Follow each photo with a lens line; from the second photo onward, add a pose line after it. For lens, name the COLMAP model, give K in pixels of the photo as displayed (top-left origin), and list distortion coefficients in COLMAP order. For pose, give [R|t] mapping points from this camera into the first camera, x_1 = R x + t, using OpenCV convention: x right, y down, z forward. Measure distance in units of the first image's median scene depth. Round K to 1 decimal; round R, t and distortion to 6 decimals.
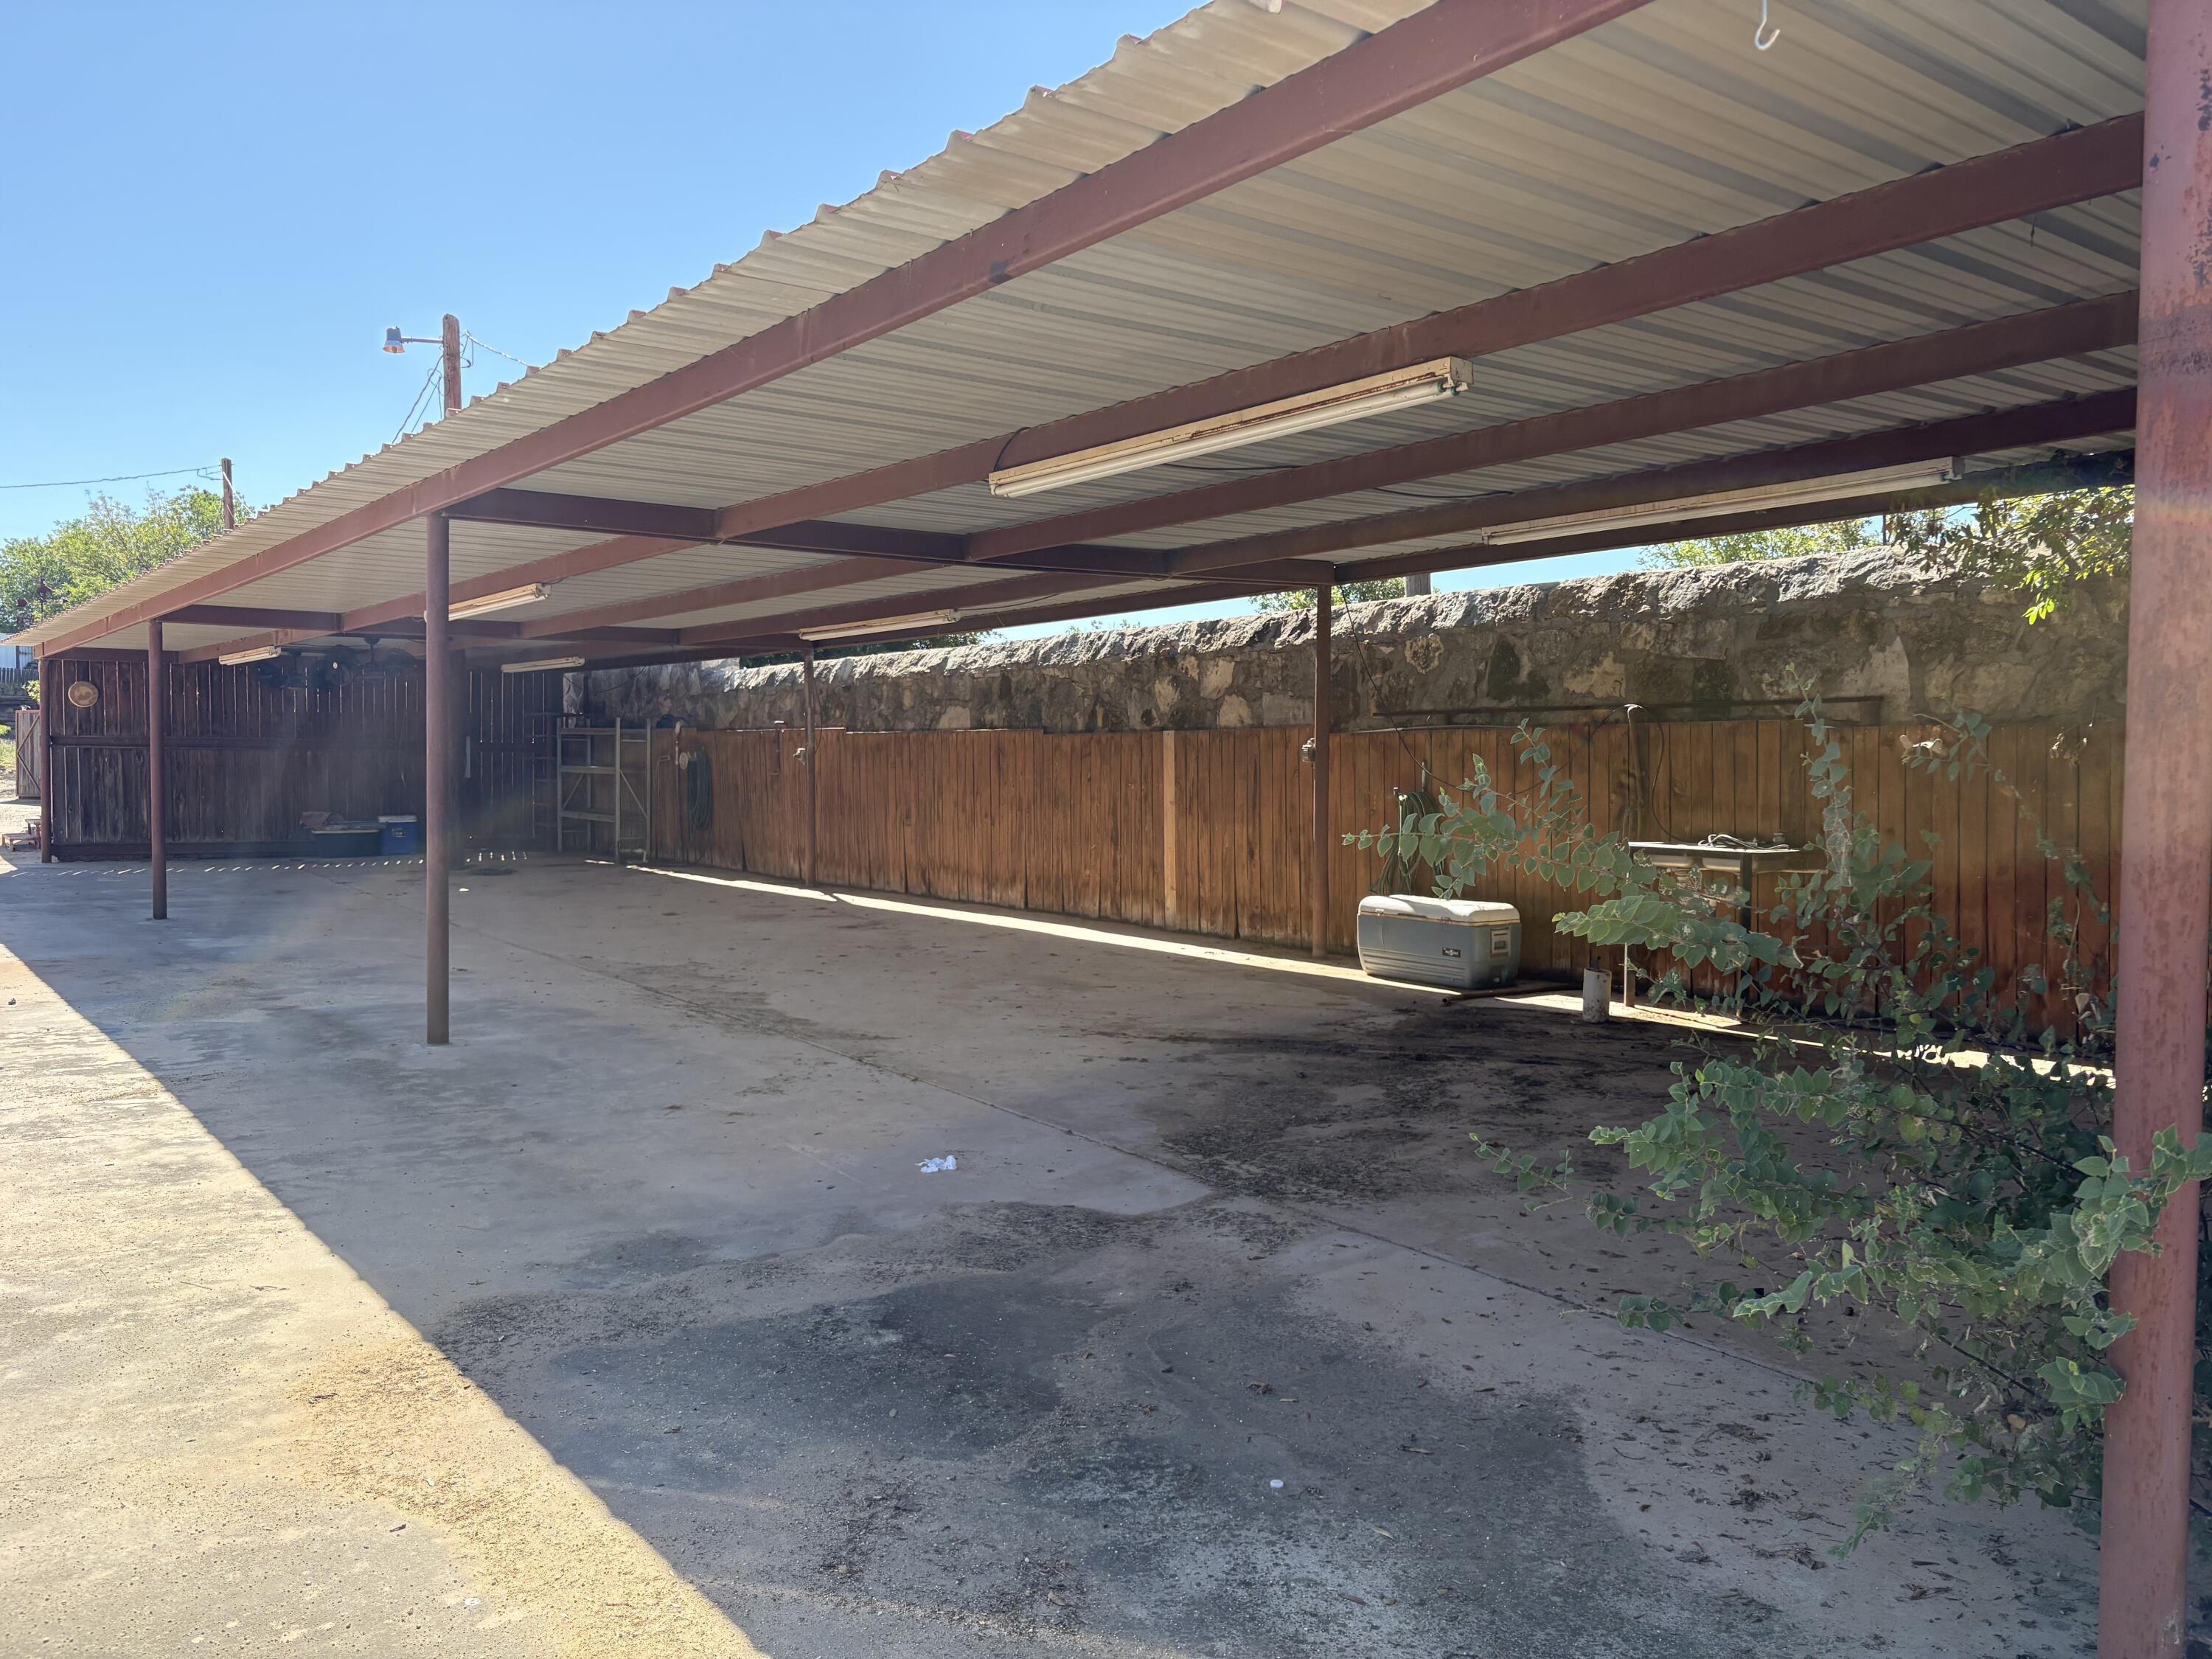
lens RADIAL K [[1708.2, 0, 1098.8], [0, 1708.2, 839.5], [0, 0, 1]] dist [0.102116, -0.138624]
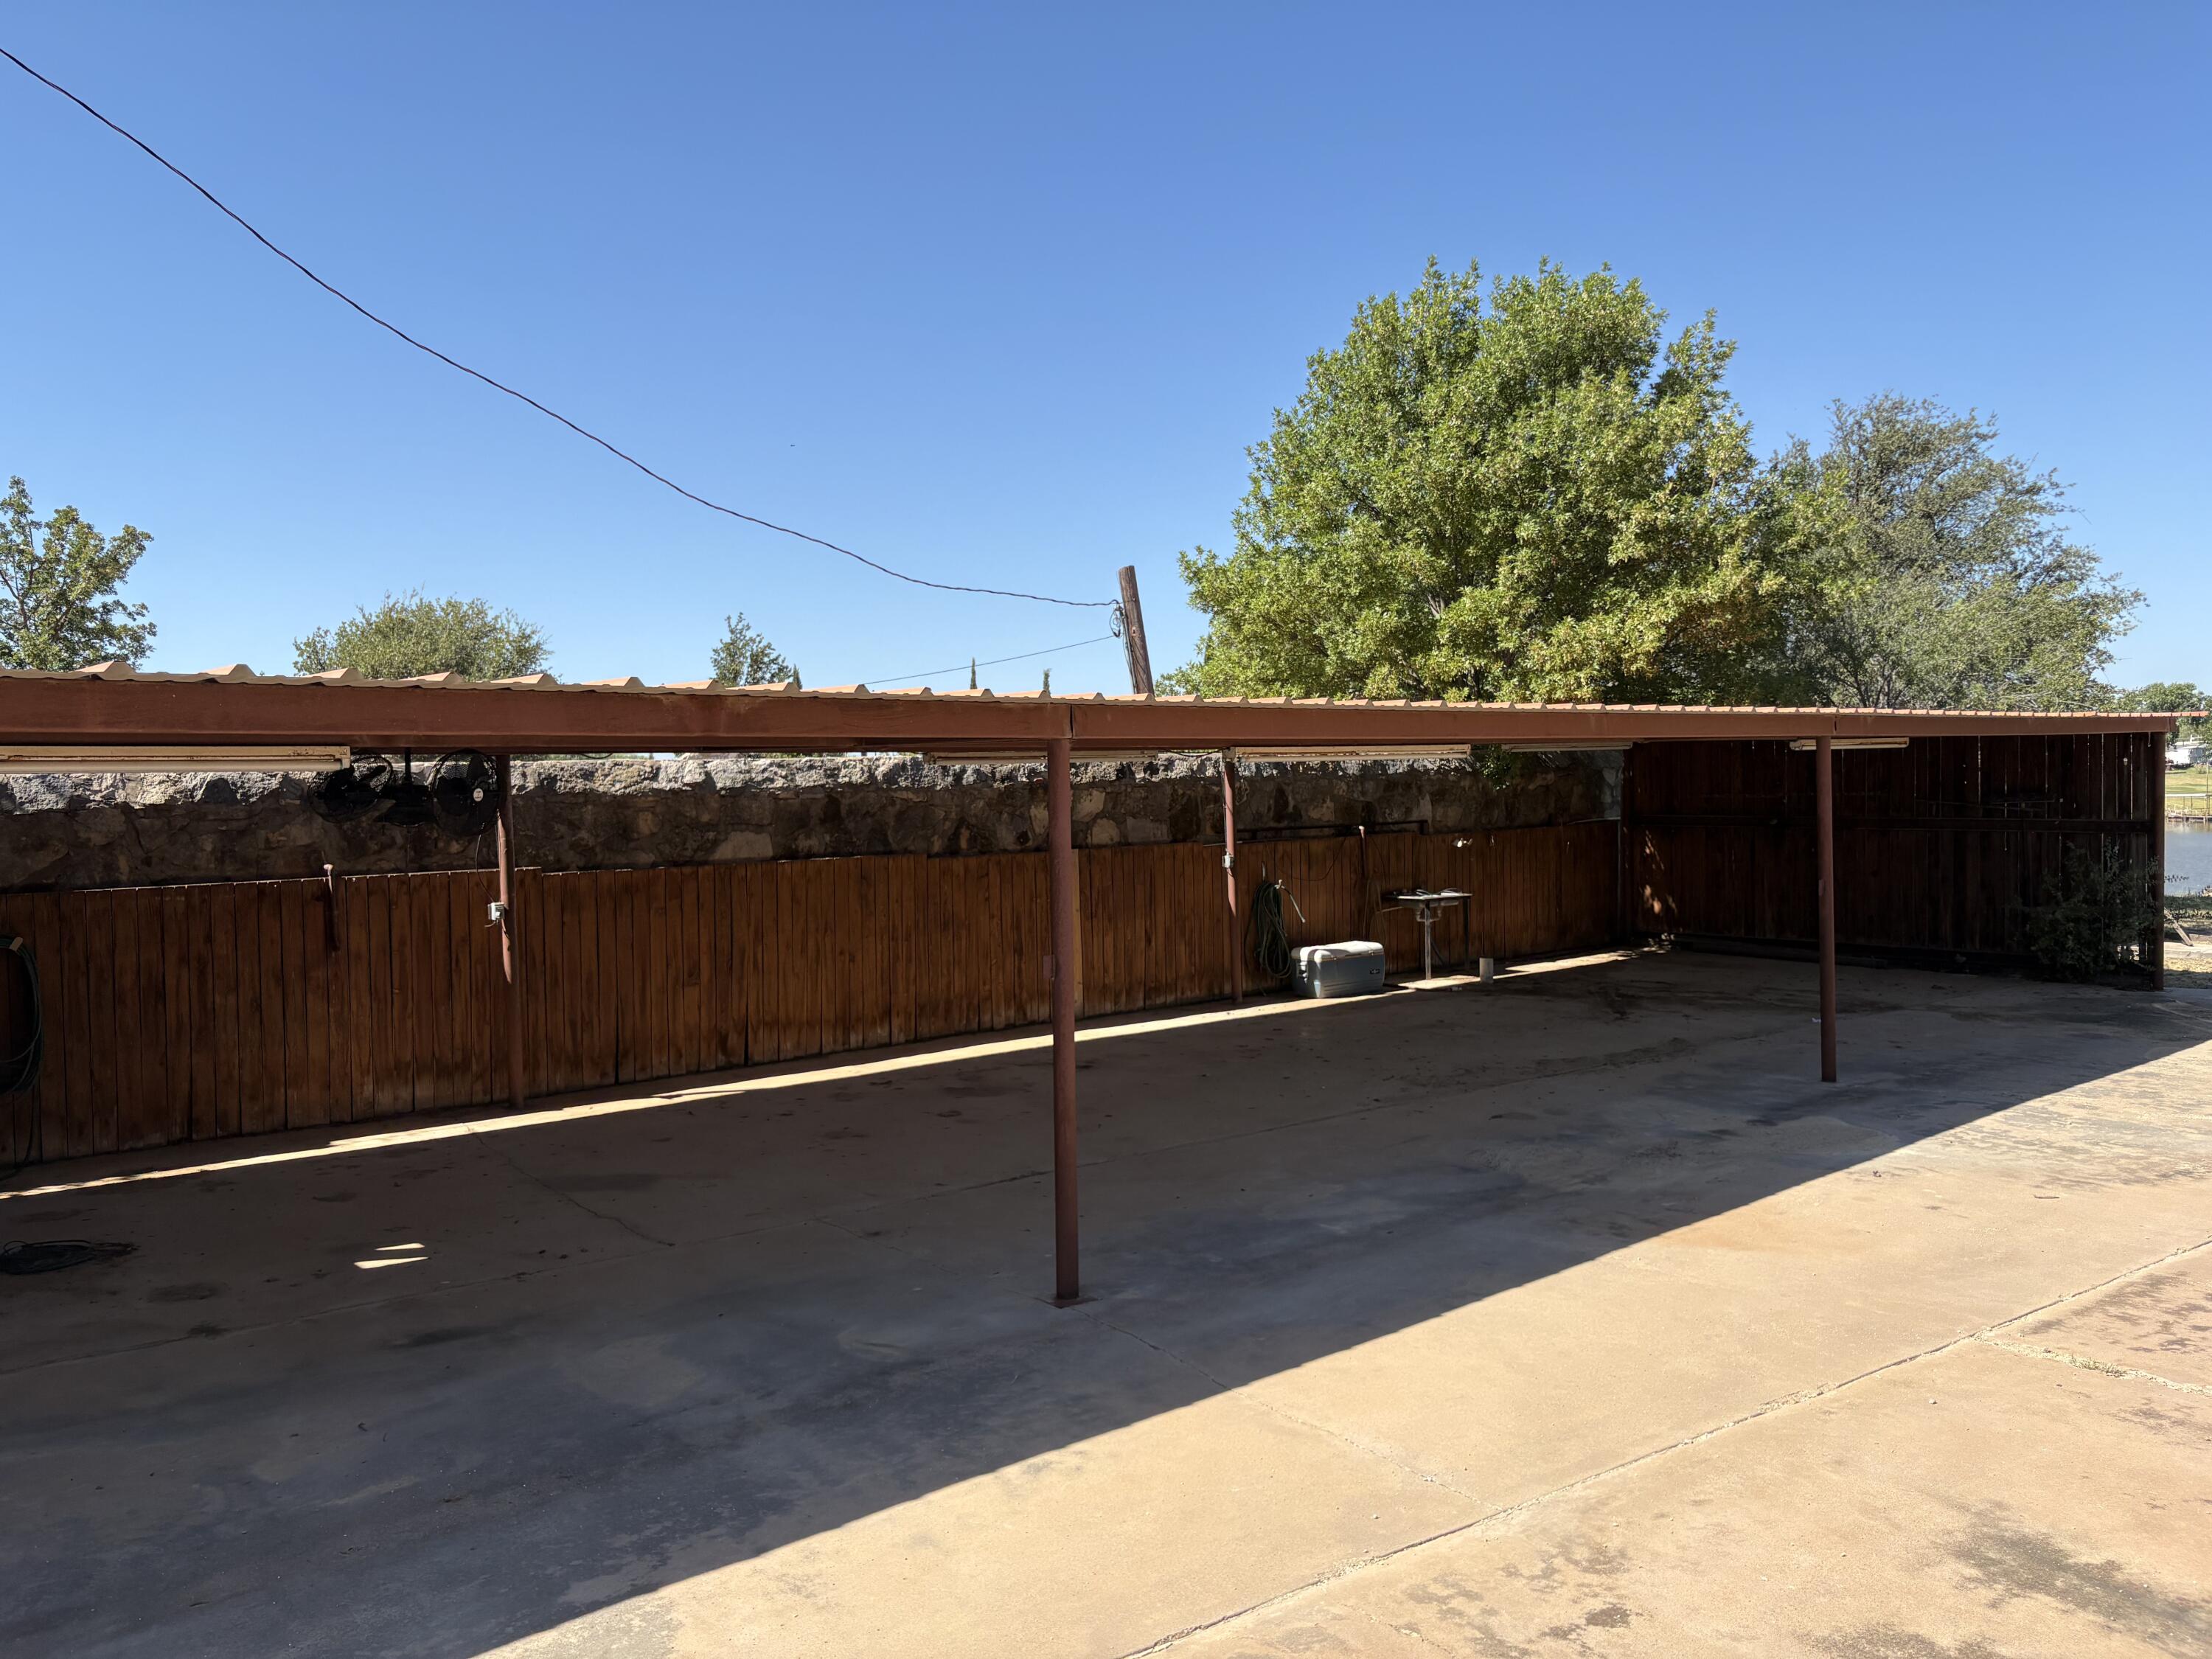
lens RADIAL K [[1708.2, 0, 1098.8], [0, 1708.2, 839.5], [0, 0, 1]] dist [0.102116, -0.138624]
pose [[-0.098991, -0.044032, 0.994114, -1.081805], [0.055743, 0.997206, 0.049720, -0.122902], [-0.993526, 0.060336, -0.096260, 1.051614]]
